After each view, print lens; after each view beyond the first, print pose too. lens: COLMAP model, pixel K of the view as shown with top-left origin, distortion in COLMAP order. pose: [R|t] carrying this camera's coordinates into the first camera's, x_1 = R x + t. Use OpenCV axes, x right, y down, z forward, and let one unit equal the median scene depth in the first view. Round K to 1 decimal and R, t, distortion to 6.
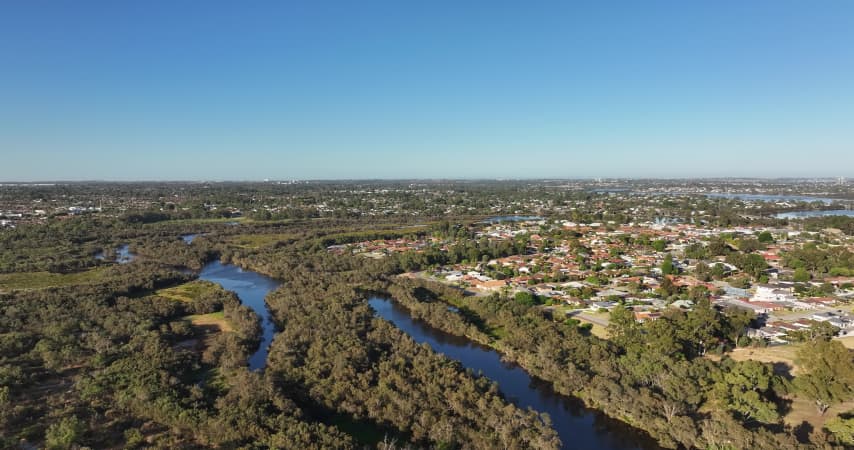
lens RADIAL K [[596.3, 0, 427.9], [0, 596.3, 226.3], [0, 0, 1]] dist [-0.001623, 0.015804]
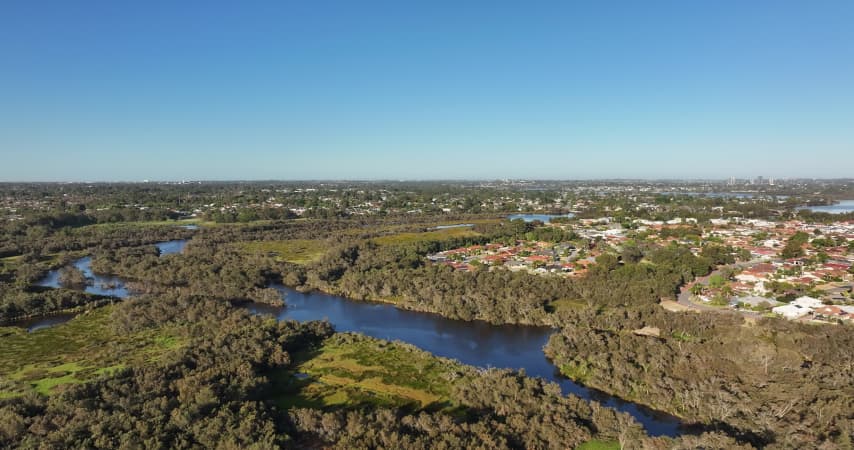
lens RADIAL K [[596.3, 0, 427.7], [0, 596.3, 223.8], [0, 0, 1]] dist [-0.001623, 0.015804]
pose [[0.982580, -0.011001, 0.185513, -0.133282], [0.012557, 0.999895, -0.007212, 0.000284], [-0.185414, 0.009416, 0.982615, 0.159545]]
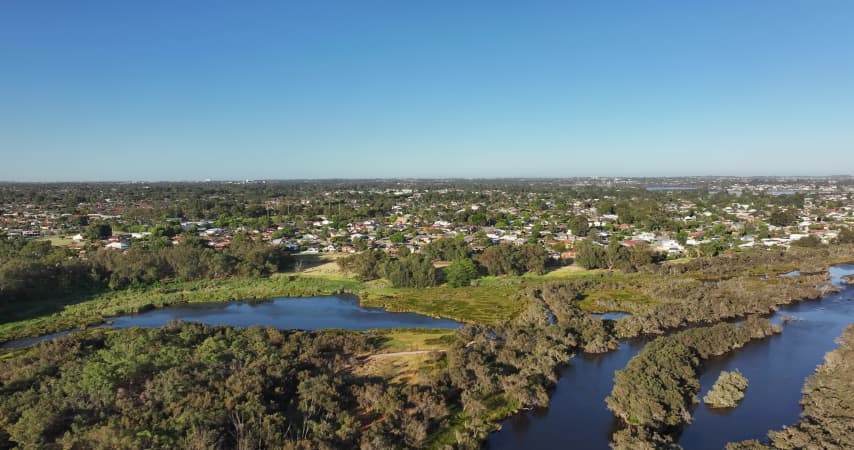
lens RADIAL K [[596.3, 0, 428.4], [0, 596.3, 224.6], [0, 0, 1]] dist [-0.001623, 0.015804]
pose [[0.994930, -0.009904, 0.100080, -0.243206], [0.010298, 0.999941, -0.003420, -0.032301], [-0.100040, 0.004433, 0.994974, 0.554453]]
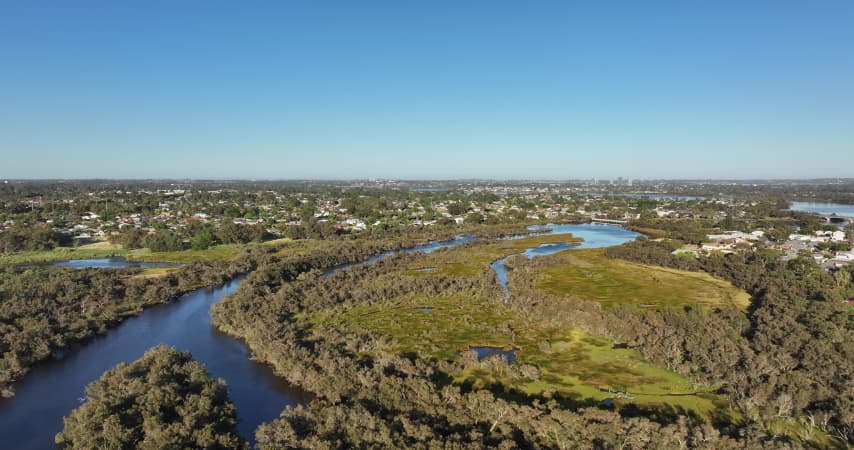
lens RADIAL K [[596.3, 0, 424.5], [0, 596.3, 225.2], [0, 0, 1]] dist [-0.001623, 0.015804]
pose [[0.902095, -0.027045, 0.430690, -0.239396], [0.029382, 0.999567, 0.001225, -0.019532], [-0.430537, 0.011549, 0.902499, 0.401346]]
